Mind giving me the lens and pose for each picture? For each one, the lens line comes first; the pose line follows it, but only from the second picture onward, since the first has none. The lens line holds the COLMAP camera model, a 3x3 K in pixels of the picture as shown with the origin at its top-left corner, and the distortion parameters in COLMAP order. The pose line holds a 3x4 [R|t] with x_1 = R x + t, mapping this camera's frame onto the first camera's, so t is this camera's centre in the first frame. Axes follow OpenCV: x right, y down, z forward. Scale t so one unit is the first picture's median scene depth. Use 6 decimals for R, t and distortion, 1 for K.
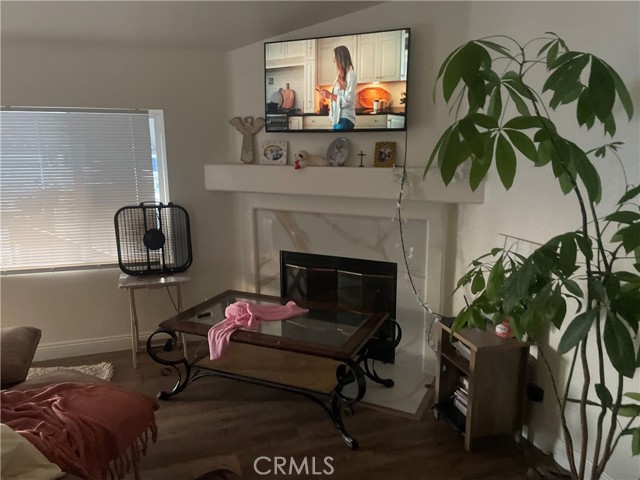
lens RADIAL K [[481.8, 0, 325.6], [0, 481.8, 248.0], [0, 0, 1]] dist [0.080158, -0.107072]
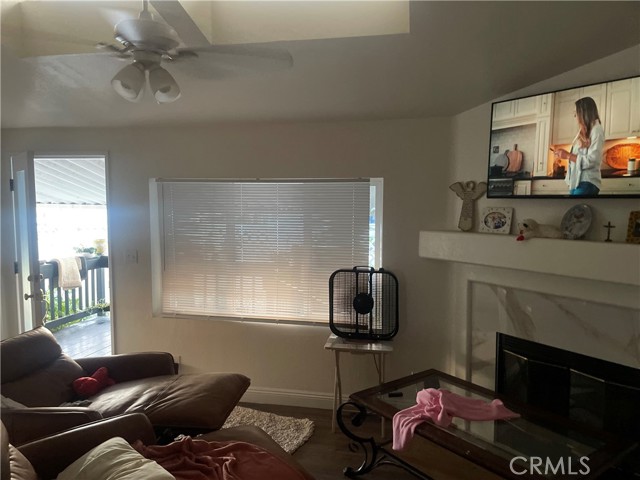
lens RADIAL K [[481.8, 0, 316.0], [0, 481.8, 244.7], [0, 0, 1]] dist [0.080158, -0.107072]
pose [[0.861035, 0.046608, -0.506406, 0.068129], [-0.107247, 0.990038, -0.091230, -0.040092], [0.497109, 0.132863, 0.857456, 0.087876]]
